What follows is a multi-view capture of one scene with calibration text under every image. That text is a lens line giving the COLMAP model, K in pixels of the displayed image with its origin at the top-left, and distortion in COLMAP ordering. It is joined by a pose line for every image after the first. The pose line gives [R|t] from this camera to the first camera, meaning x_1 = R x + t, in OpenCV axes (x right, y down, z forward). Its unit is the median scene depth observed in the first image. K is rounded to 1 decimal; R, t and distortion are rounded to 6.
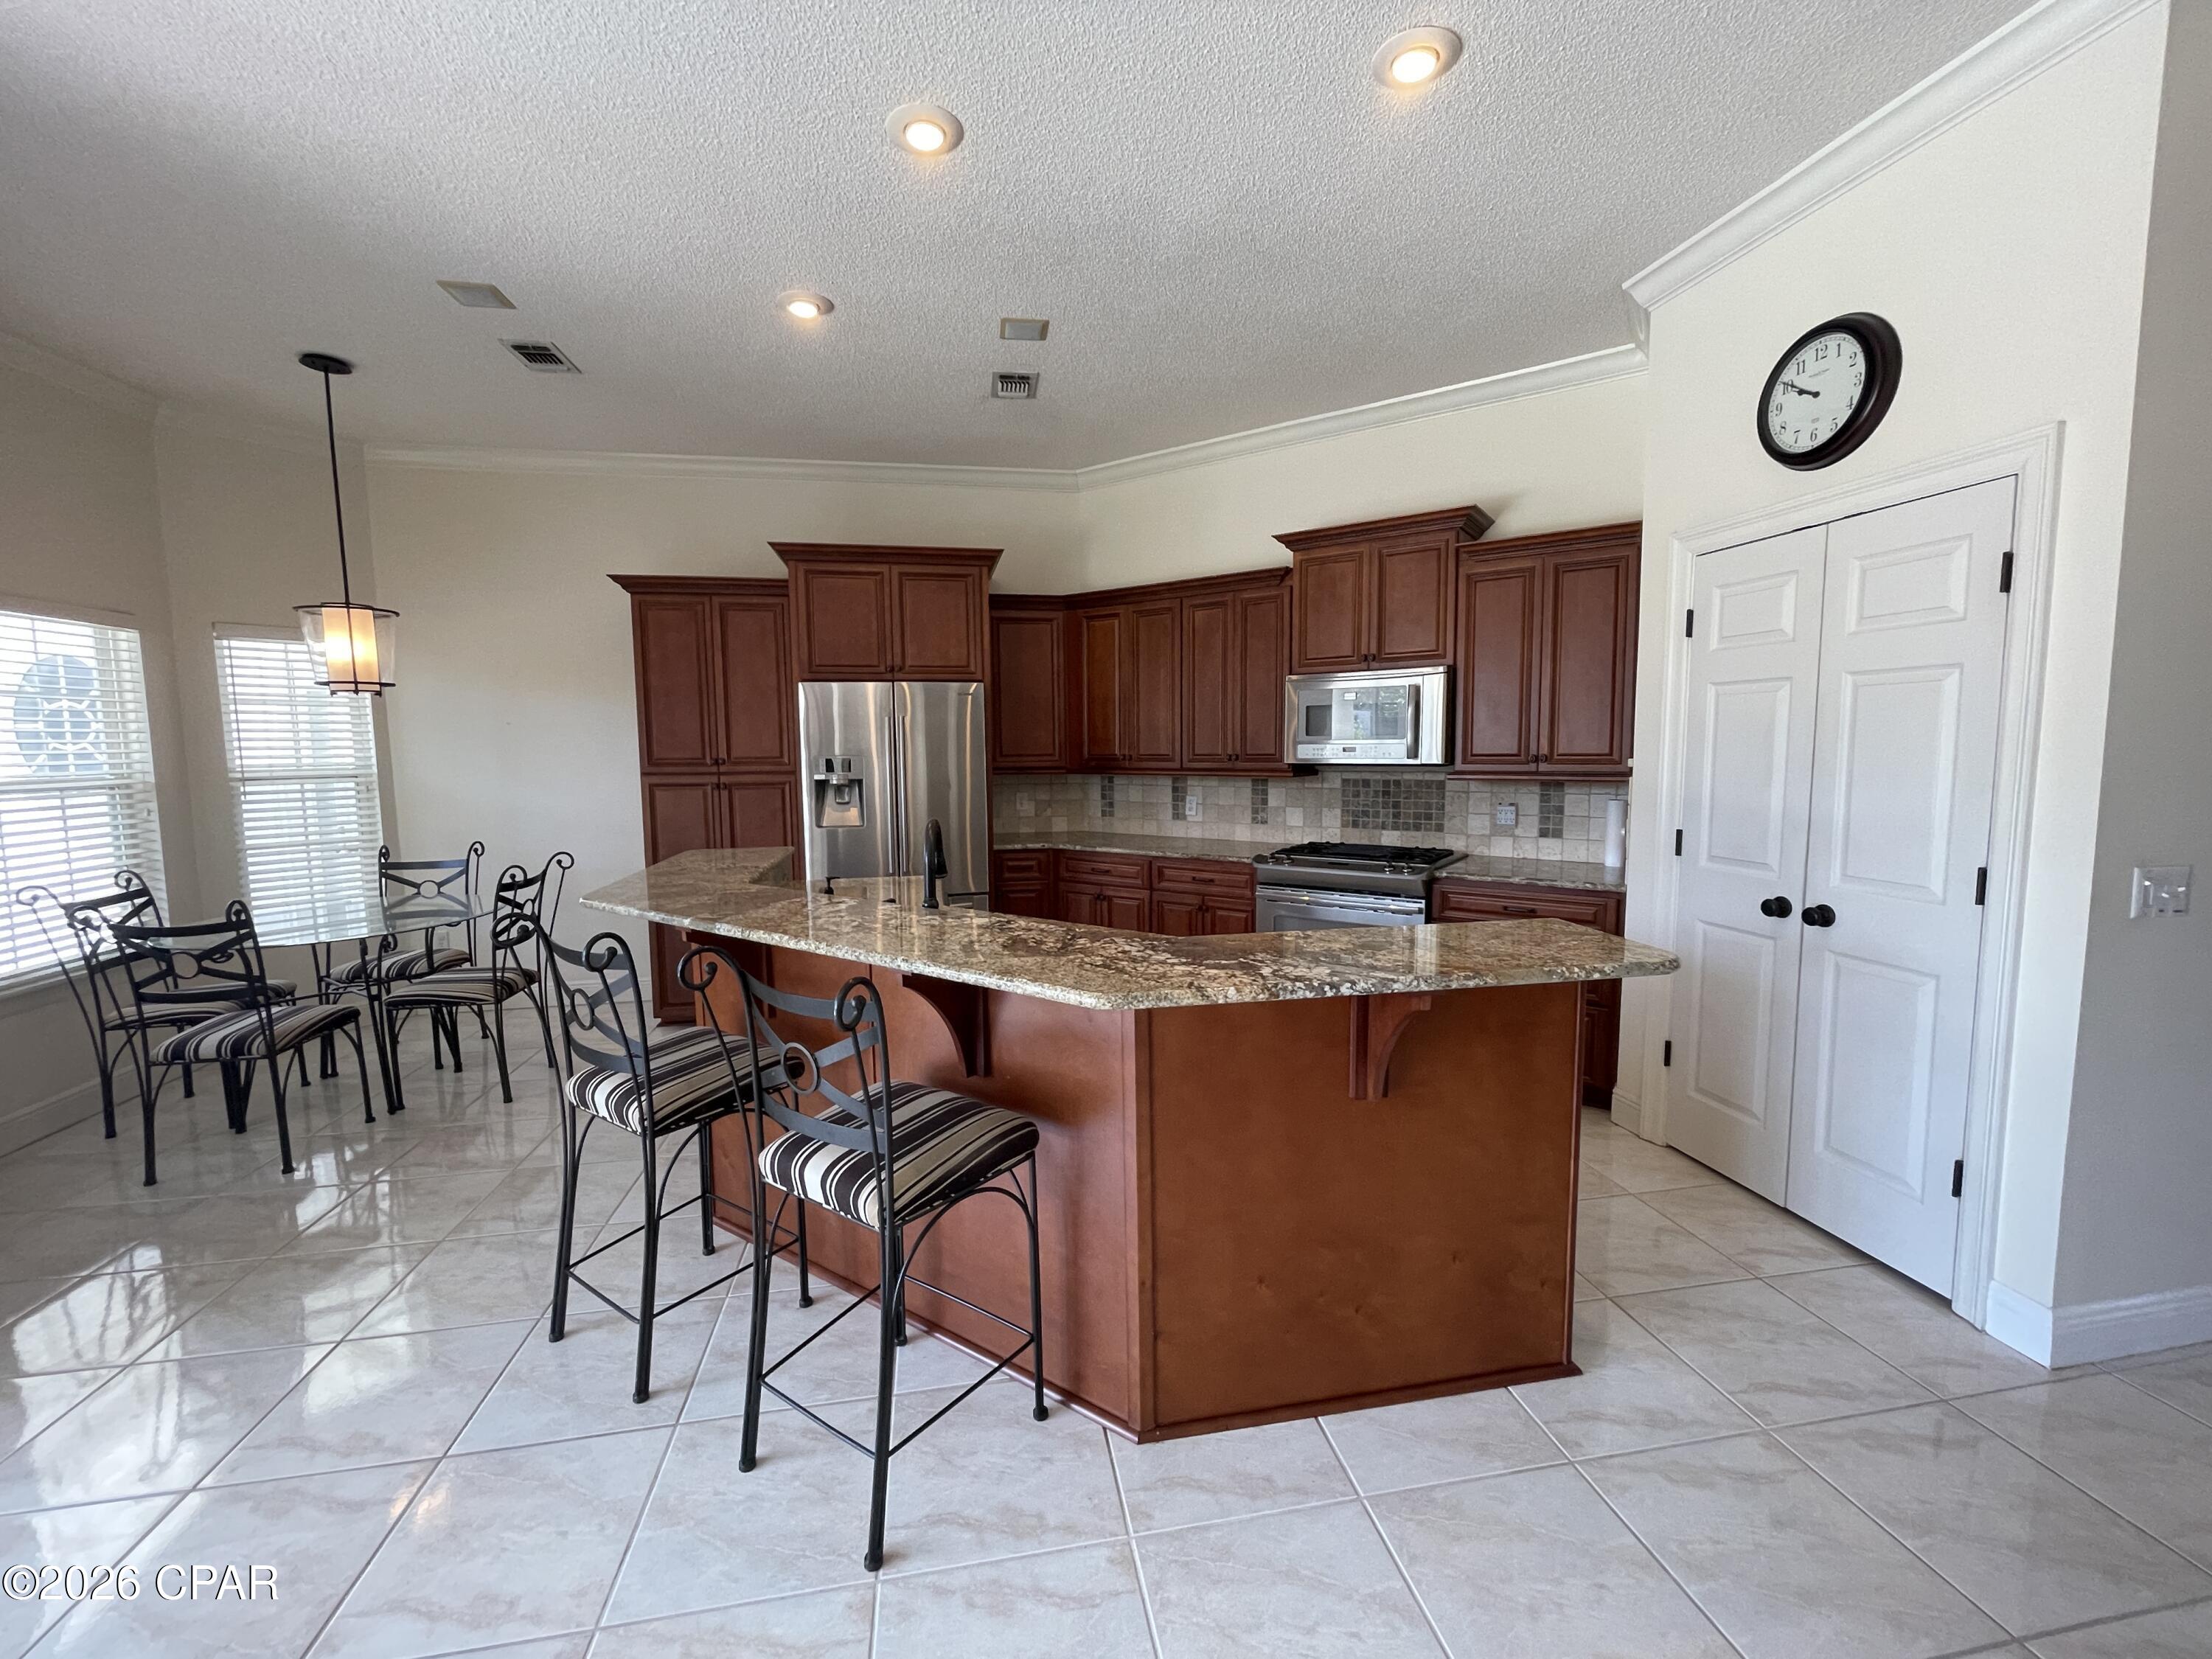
lens RADIAL K [[894.1, 0, 1099.6], [0, 894.1, 829.5], [0, 0, 1]] dist [-0.002469, -0.000935]
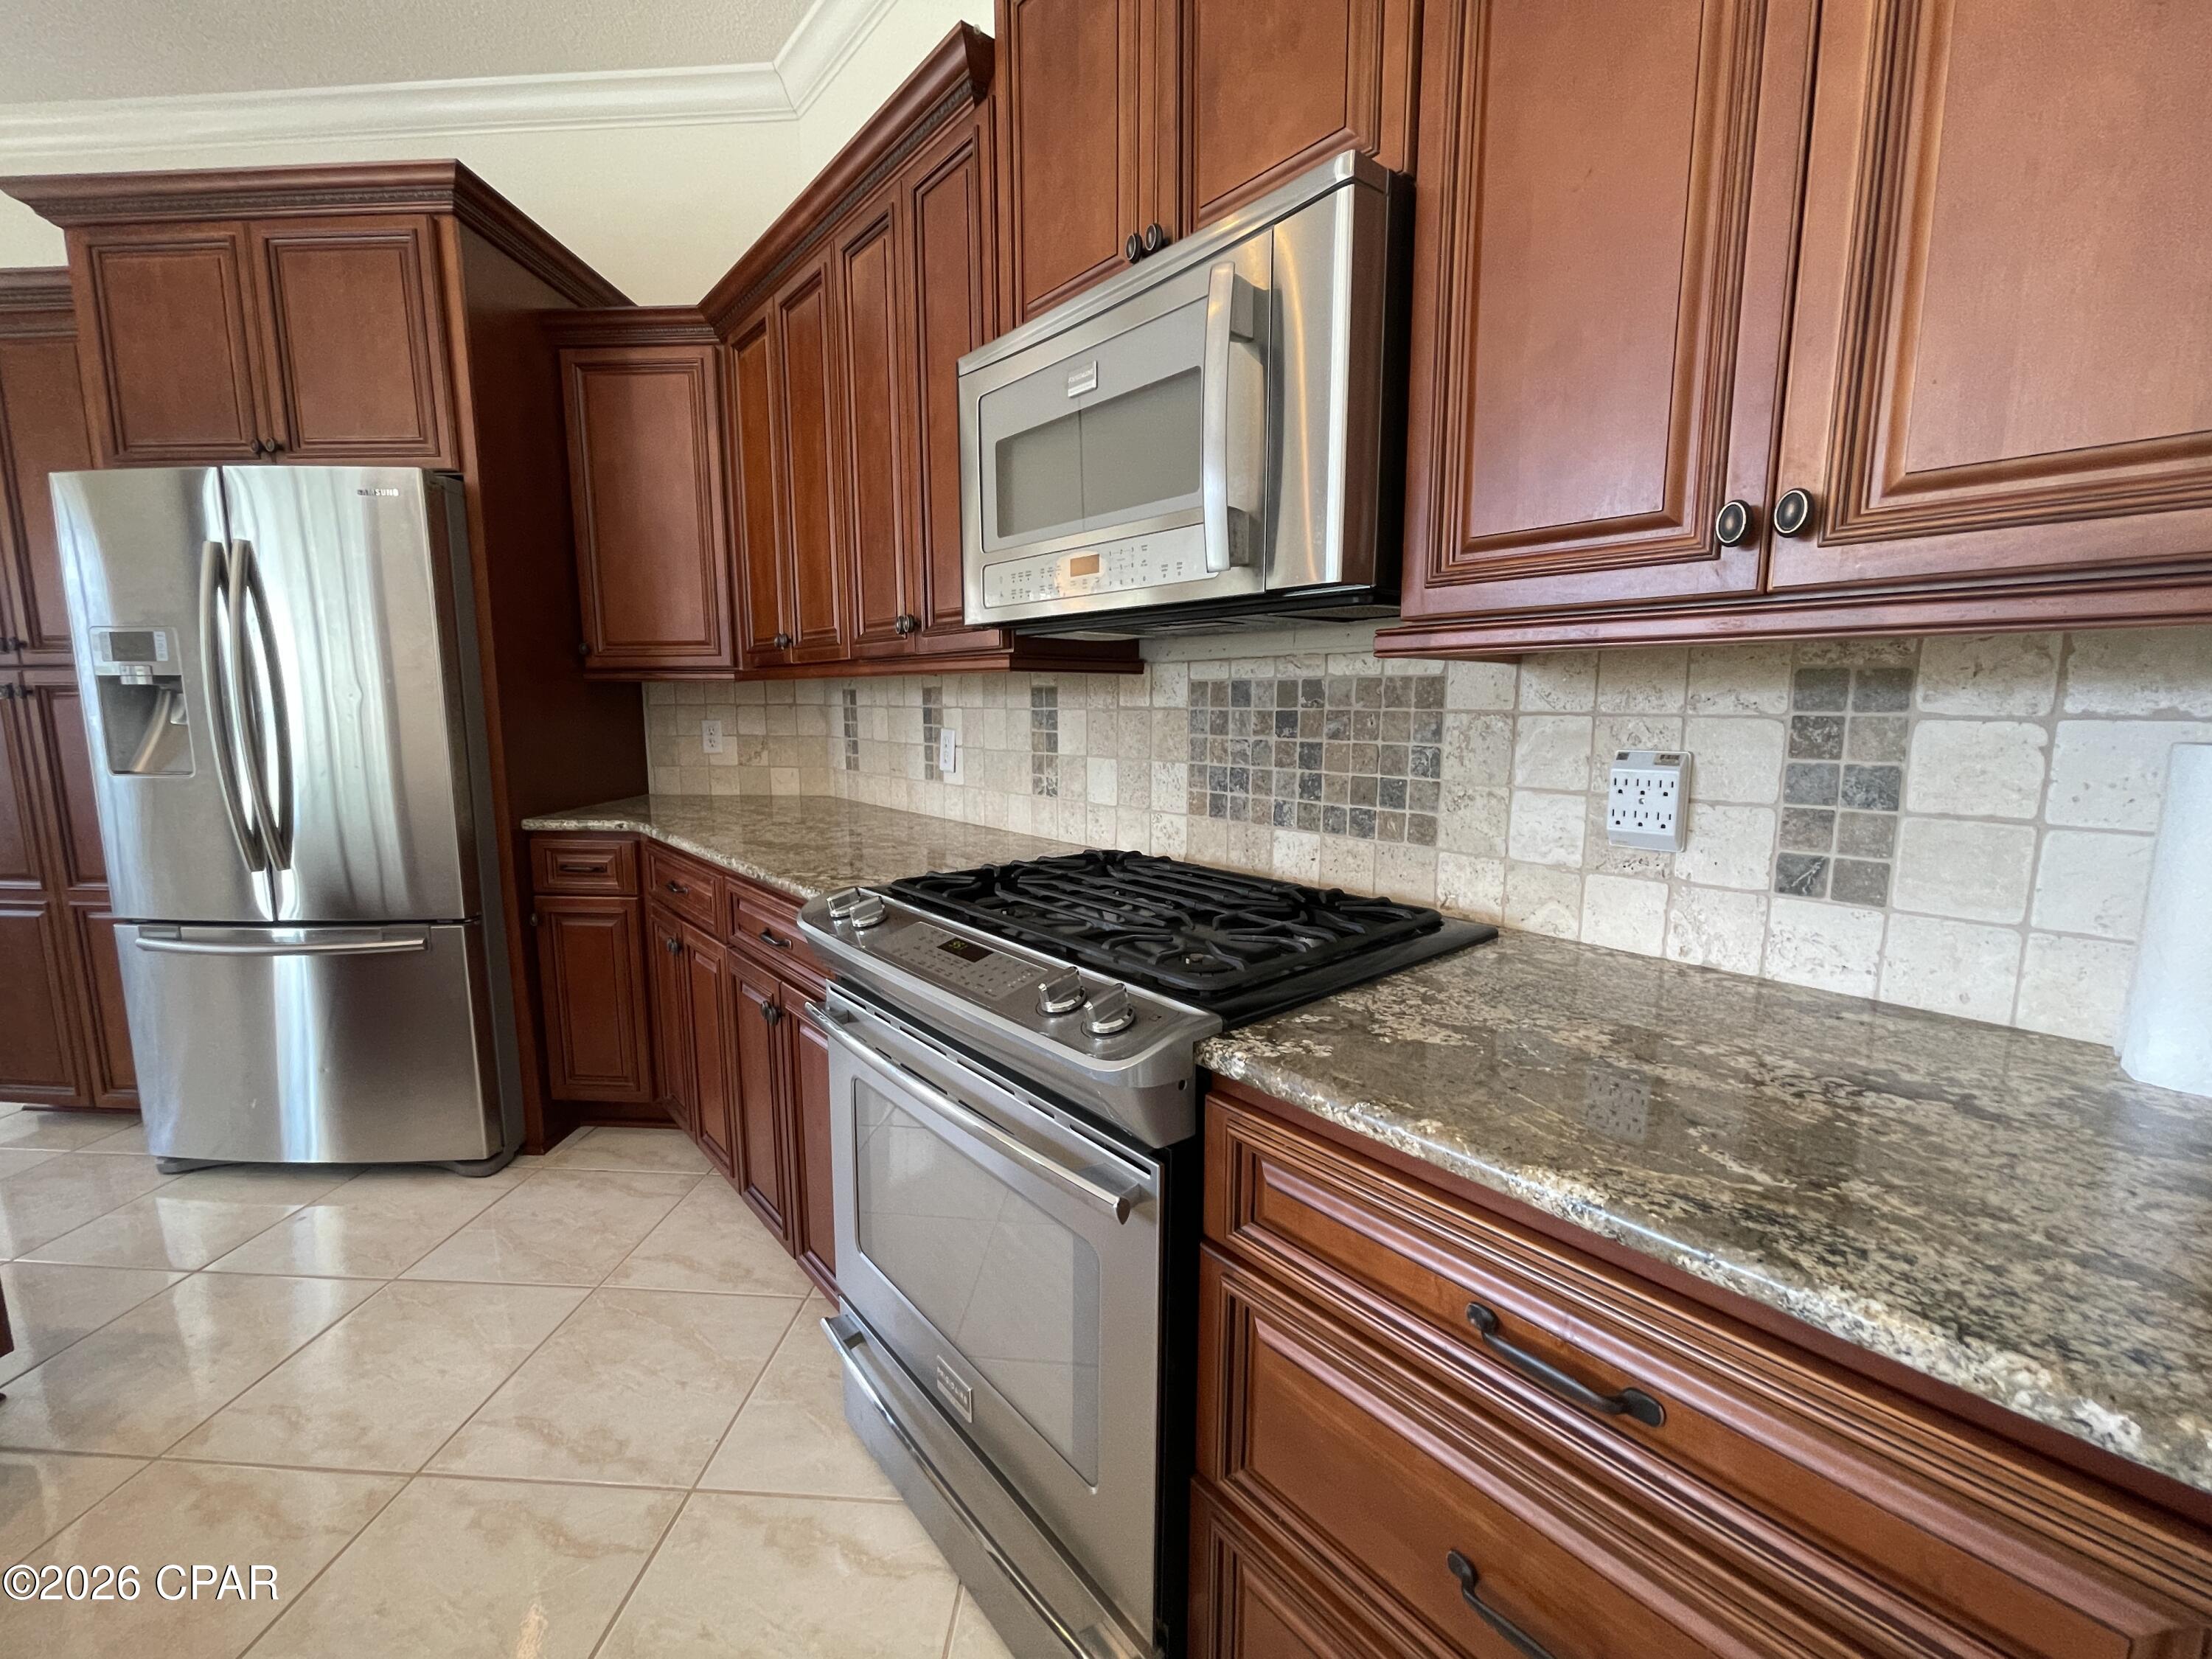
lens RADIAL K [[899.3, 0, 1101.7], [0, 899.3, 826.7], [0, 0, 1]] dist [-0.001927, 0.000727]
pose [[0.971579, 0.041890, -0.232979, 0.344121], [-0.030921, 0.998243, 0.050538, -0.015716], [0.234687, -0.041898, 0.971168, 0.669556]]
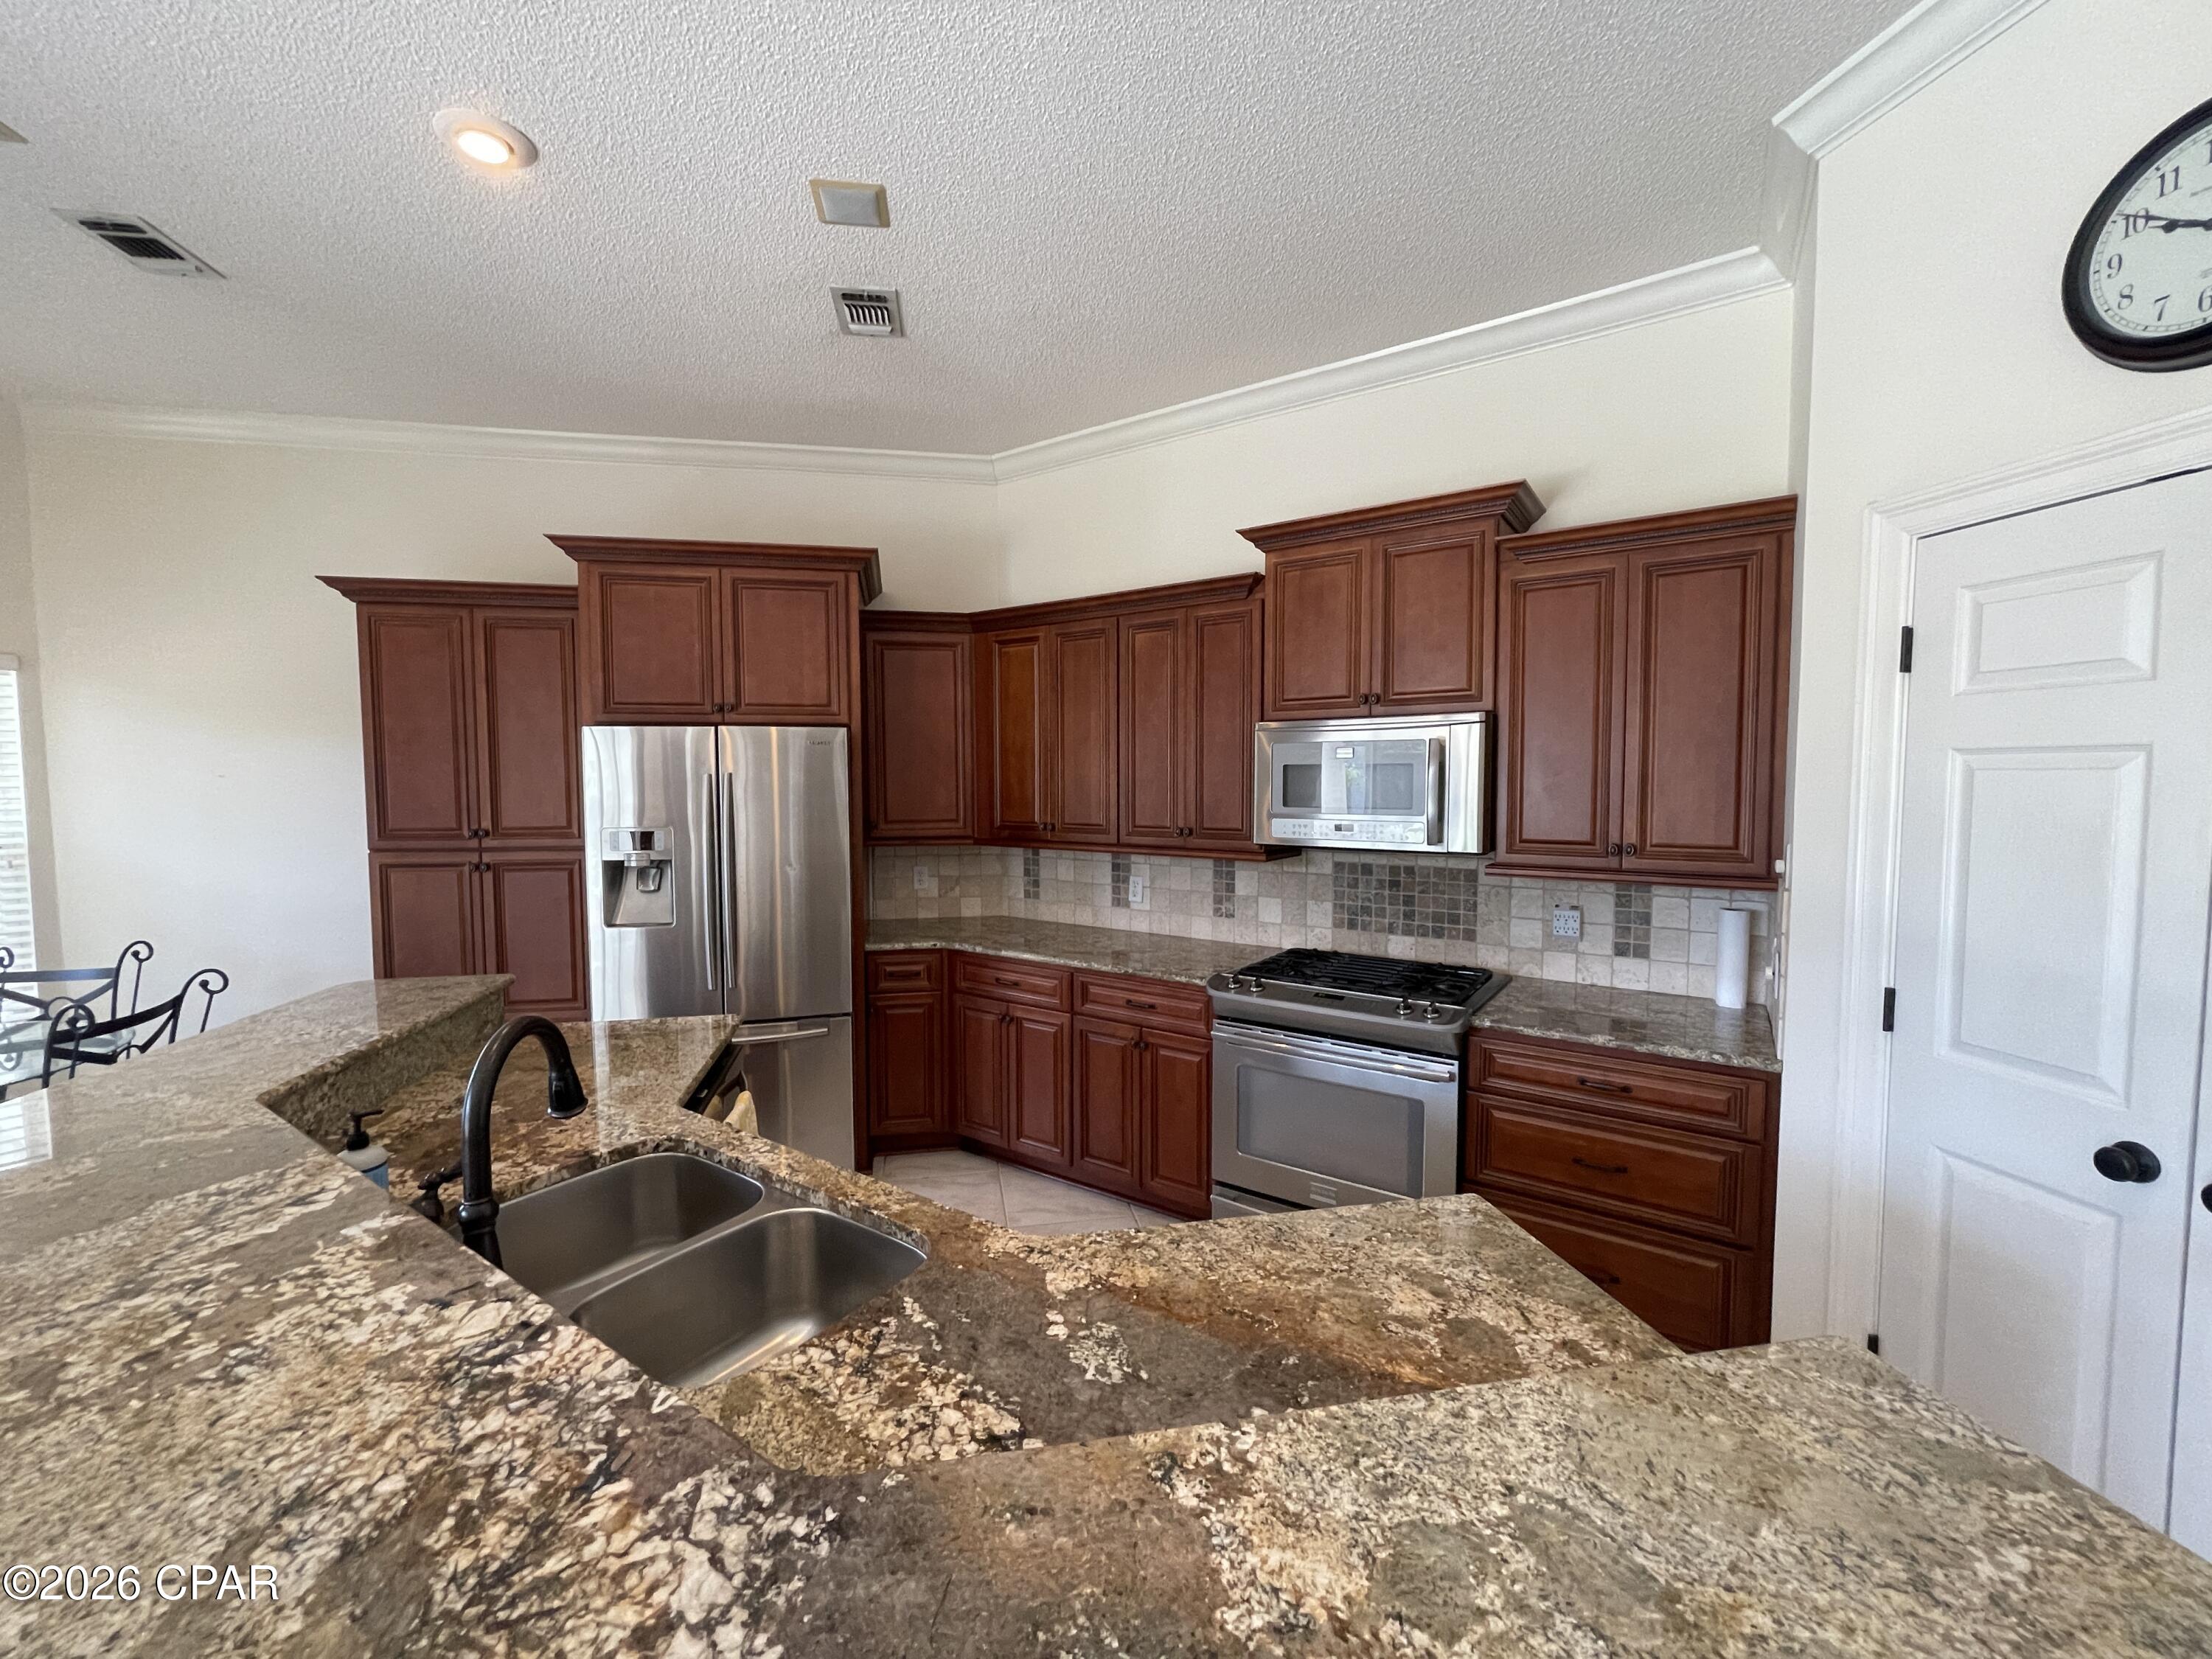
lens RADIAL K [[899.3, 0, 1101.7], [0, 899.3, 826.7], [0, 0, 1]] dist [-0.001927, 0.000727]
pose [[0.999935, 0.006090, 0.009674, 0.077716], [-0.005700, 0.999192, -0.039781, -0.058437], [-0.009909, 0.039723, 0.999162, 0.279414]]
